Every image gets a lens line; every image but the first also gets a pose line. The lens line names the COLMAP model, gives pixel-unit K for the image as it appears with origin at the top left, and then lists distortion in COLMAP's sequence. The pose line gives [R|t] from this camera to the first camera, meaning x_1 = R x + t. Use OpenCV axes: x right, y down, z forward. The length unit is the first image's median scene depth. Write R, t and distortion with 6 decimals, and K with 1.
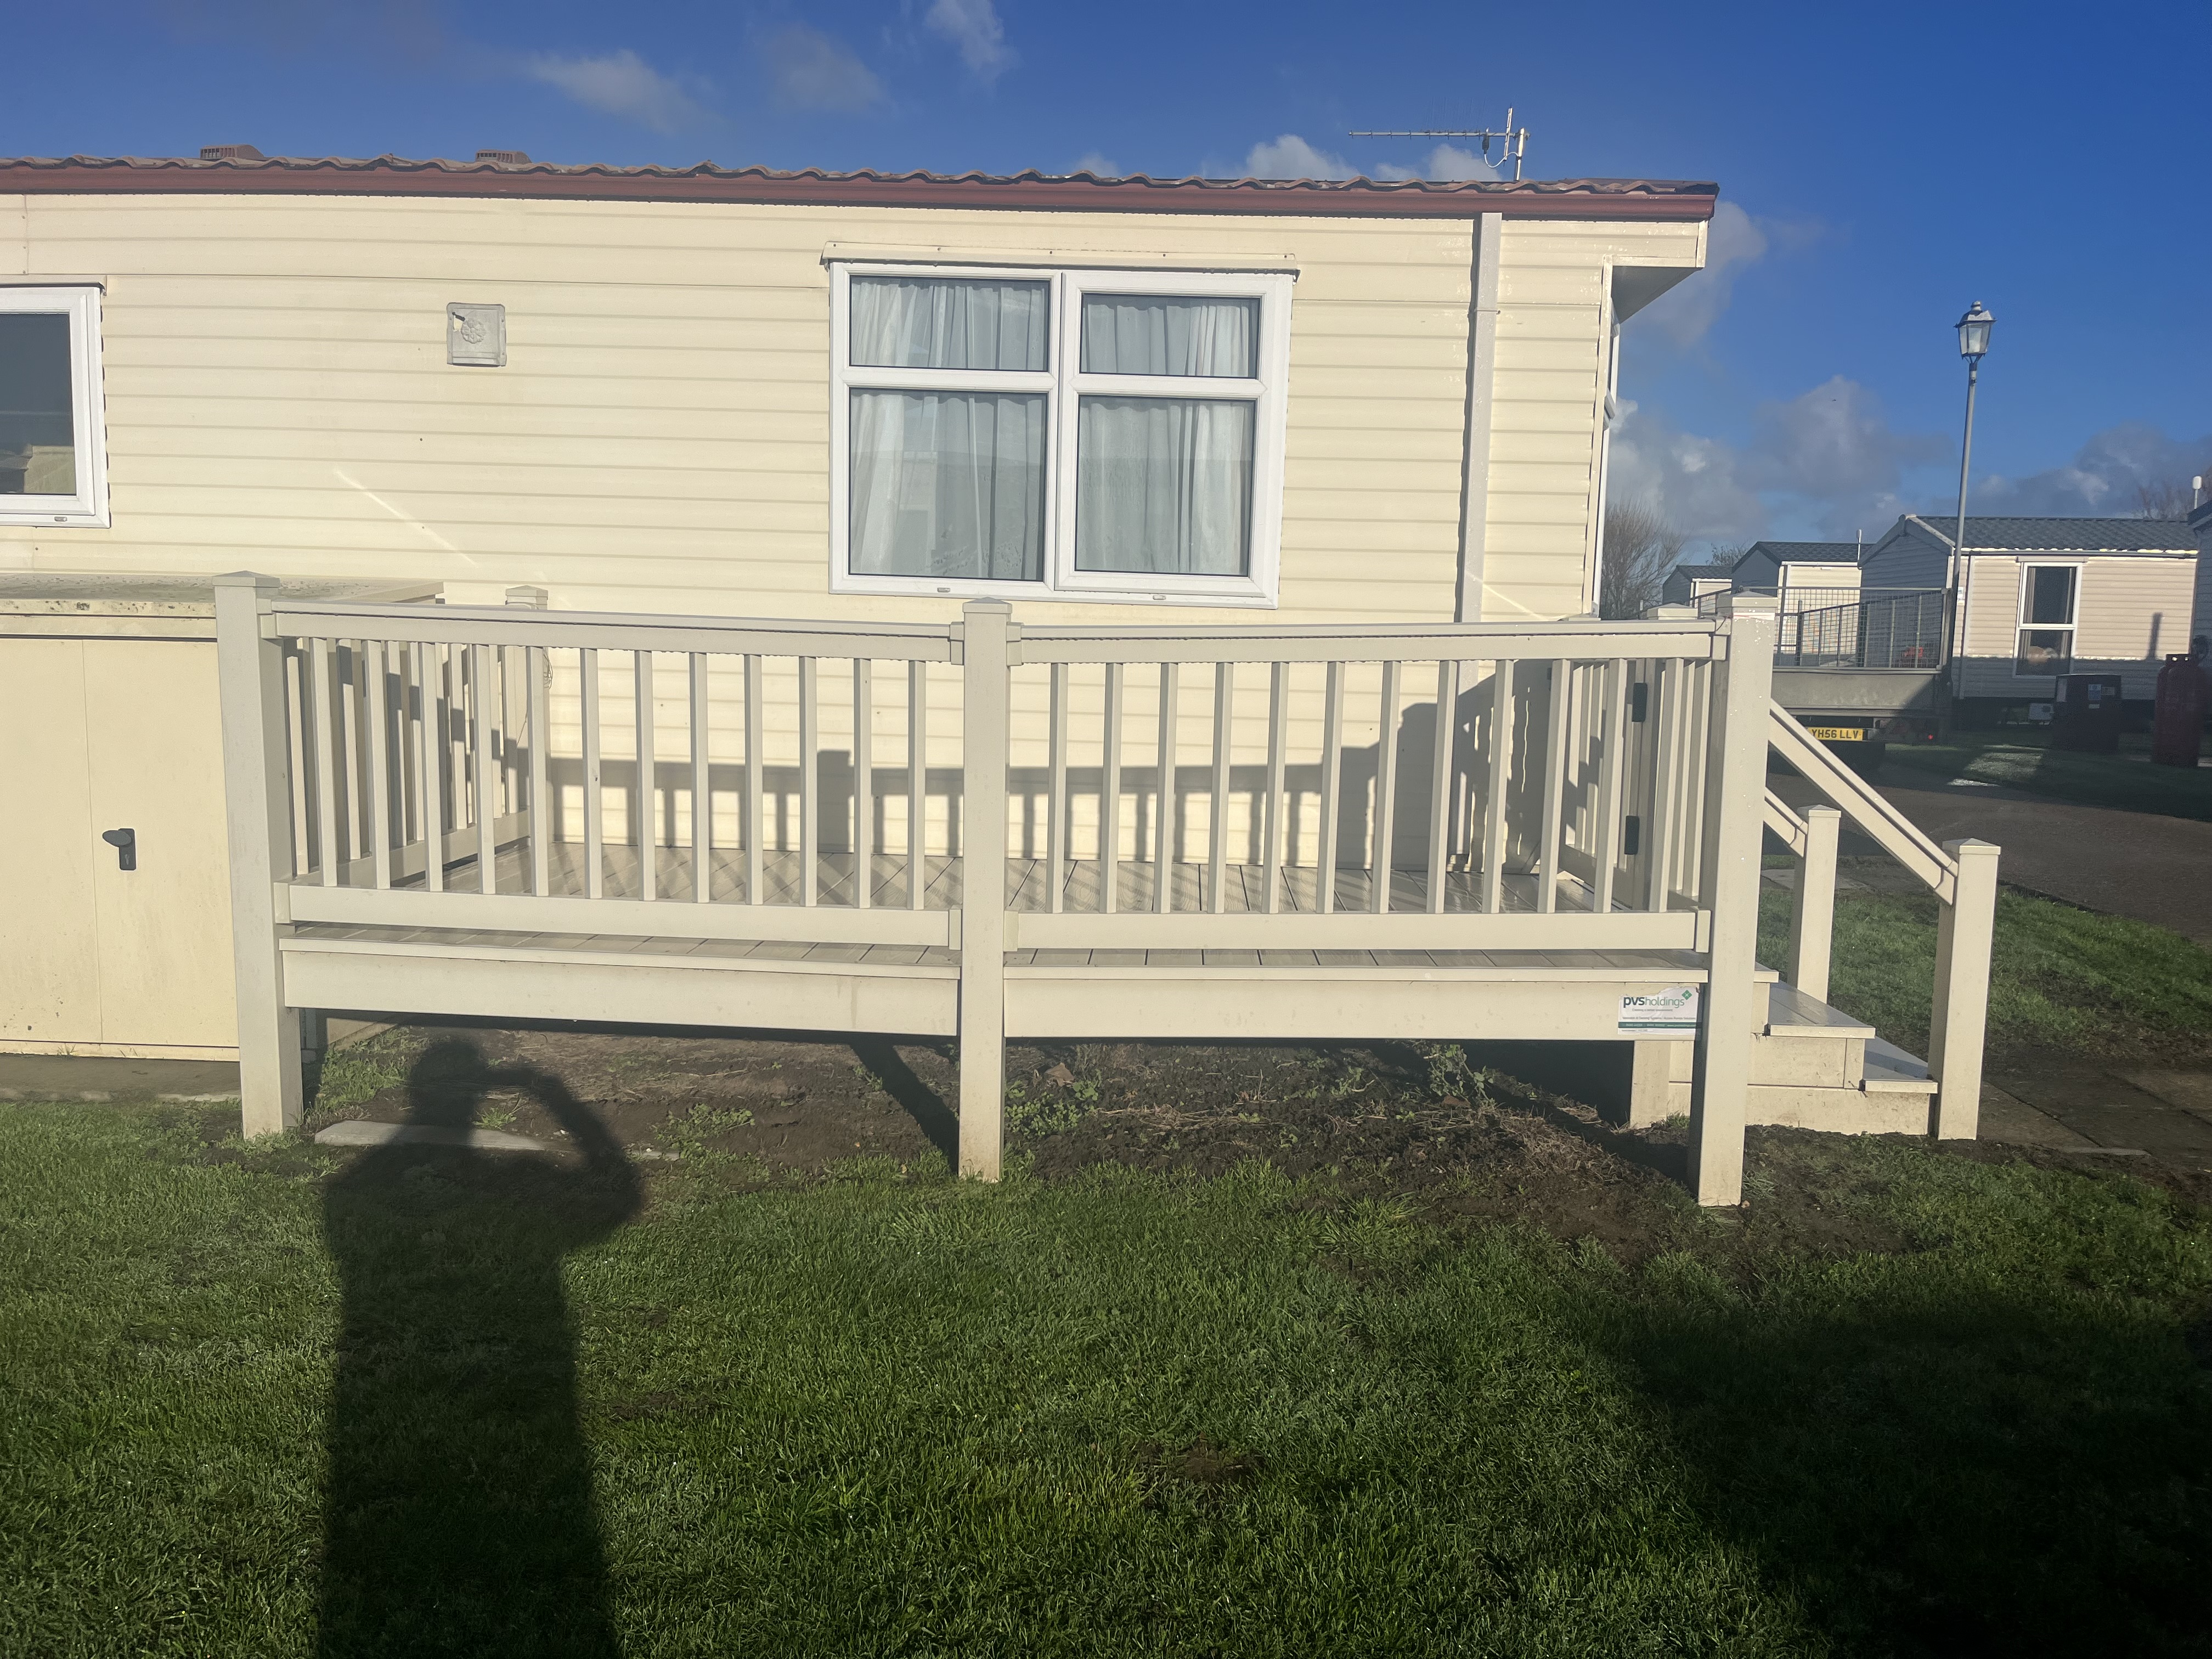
lens RADIAL K [[1682.5, 0, 1095.6], [0, 1682.5, 827.9], [0, 0, 1]] dist [0.058554, -0.085557]
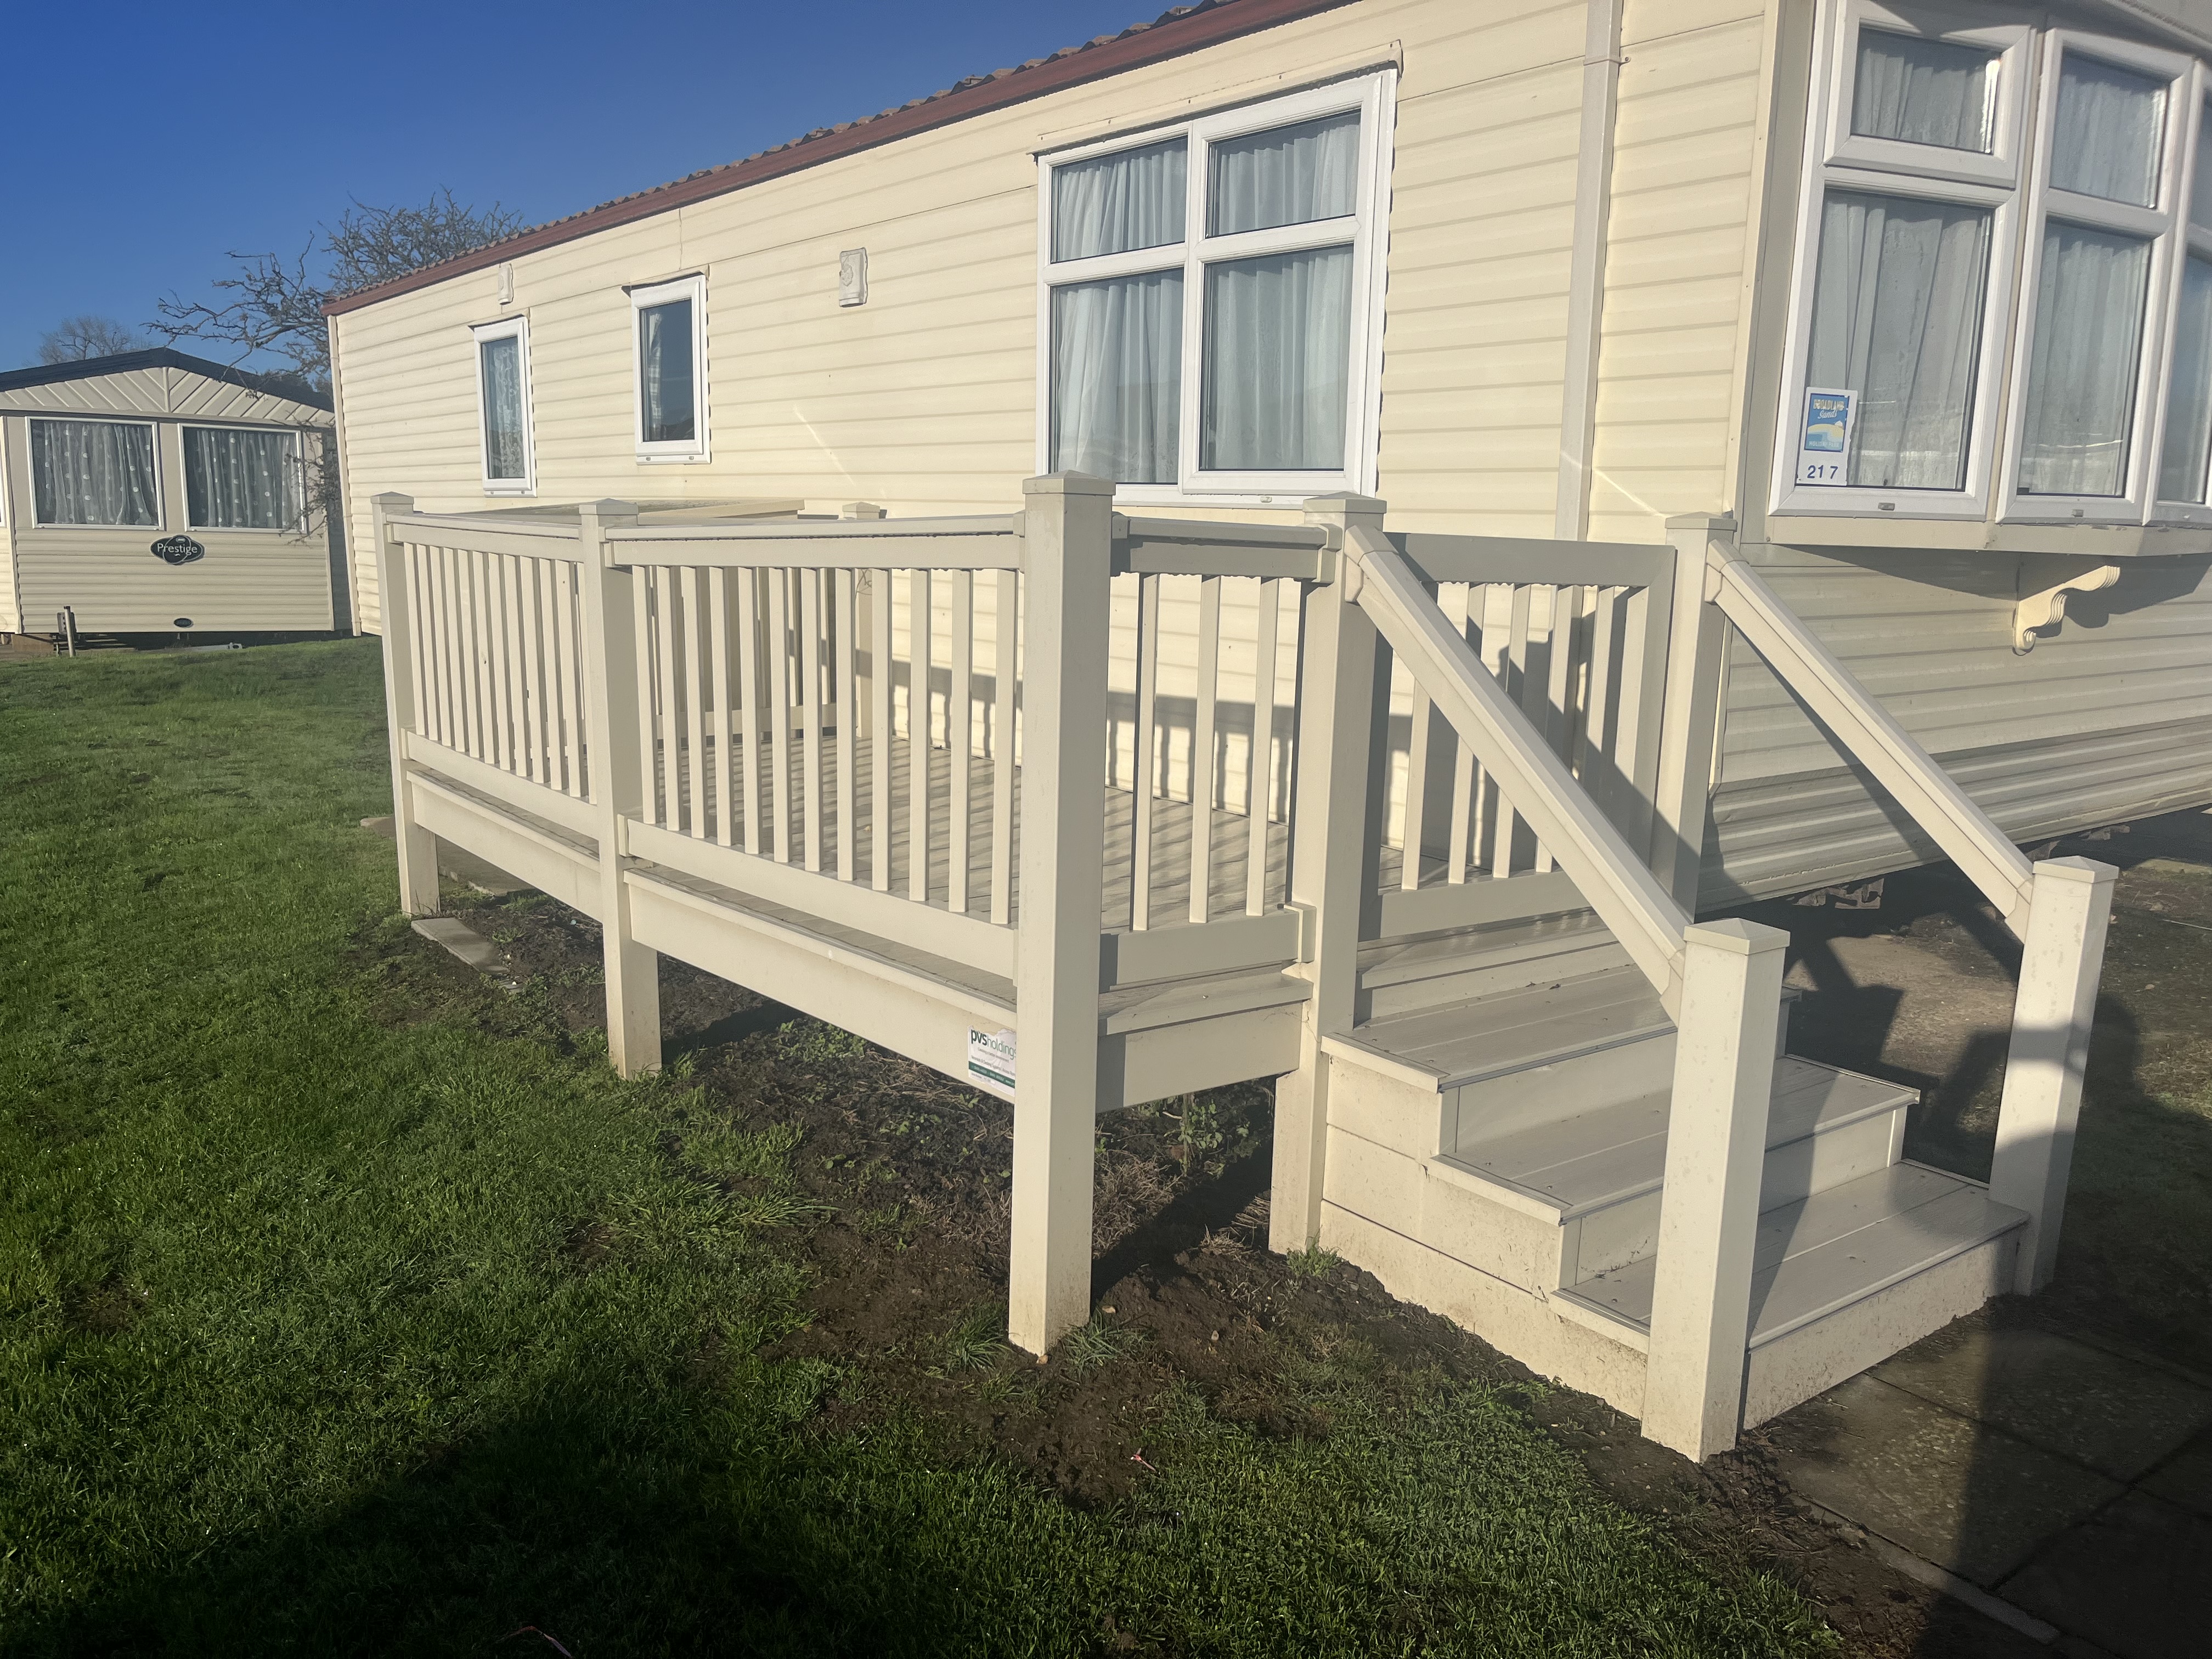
lens RADIAL K [[1682.5, 0, 1095.6], [0, 1682.5, 827.9], [0, 0, 1]] dist [0.058554, -0.085557]
pose [[0.648792, 0.126320, -0.750408, 0.634331], [-0.096707, 0.991817, 0.083346, -0.038421], [0.754796, 0.018496, 0.655699, 0.398253]]
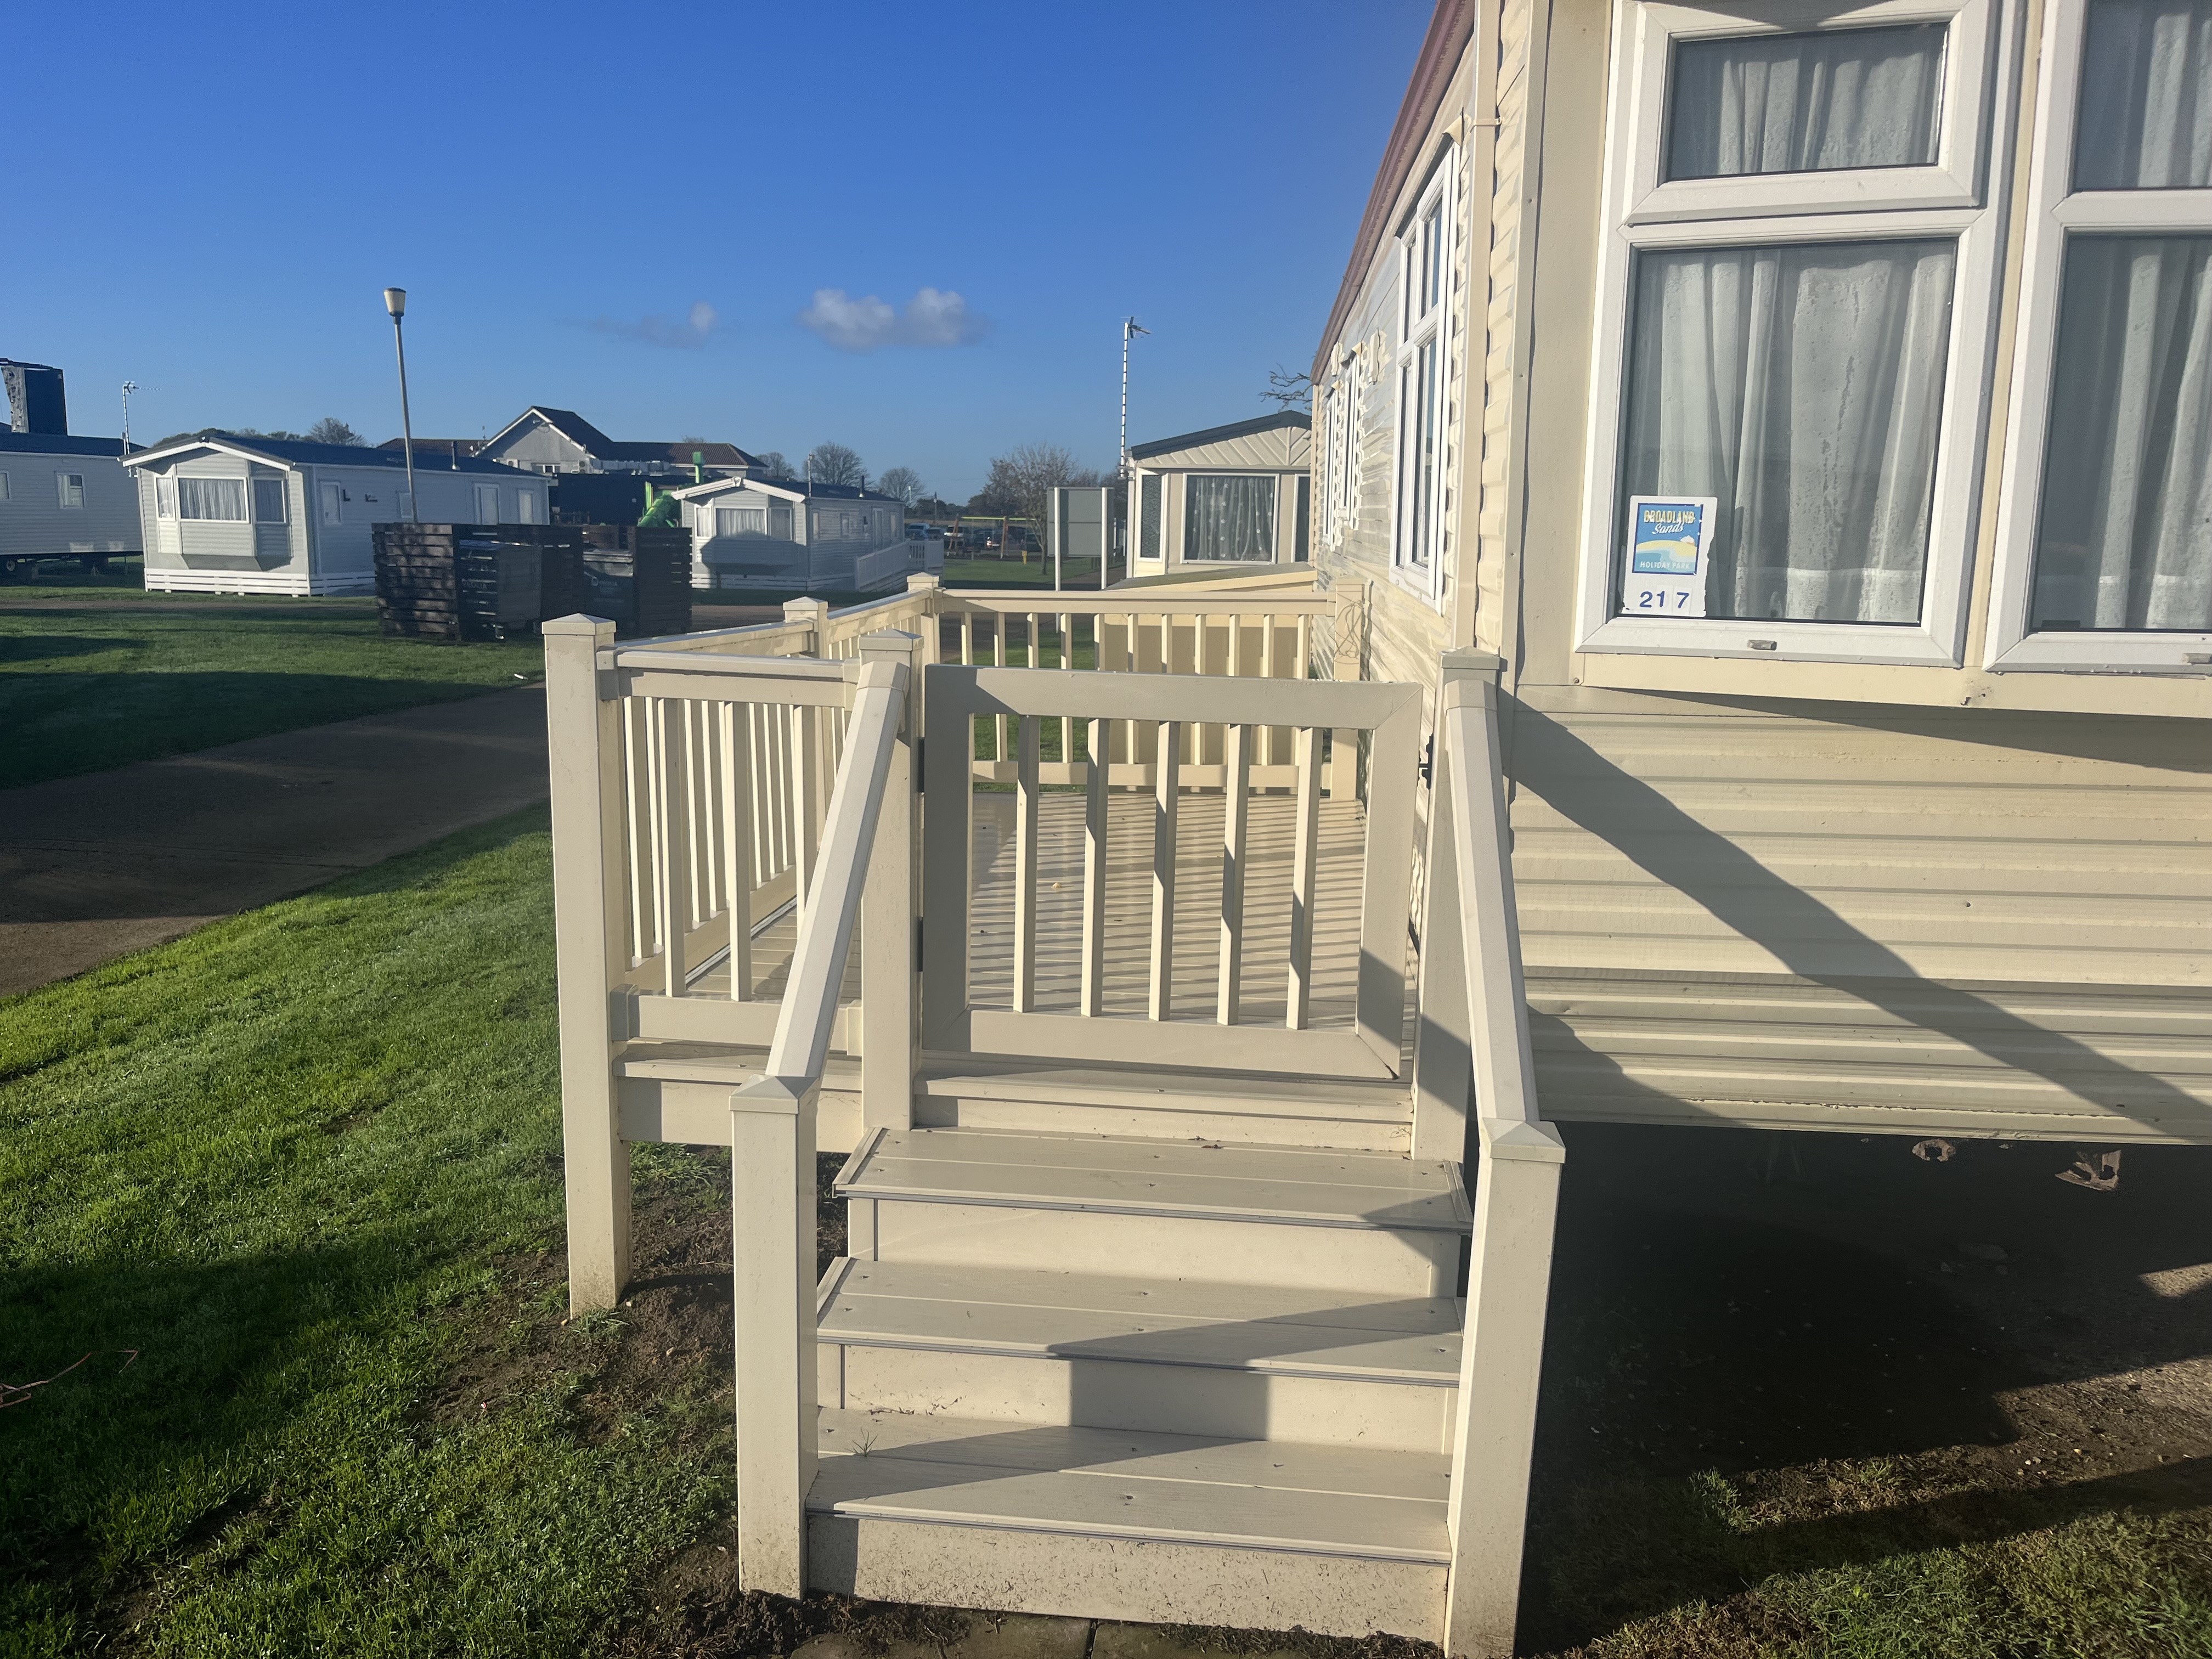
lens RADIAL K [[1682.5, 0, 1095.6], [0, 1682.5, 827.9], [0, 0, 1]] dist [0.058554, -0.085557]
pose [[-0.039798, 0.159708, -0.986362, 0.842088], [-0.131014, 0.977788, 0.163606, -0.142210], [0.990581, 0.135738, -0.017990, 0.888846]]
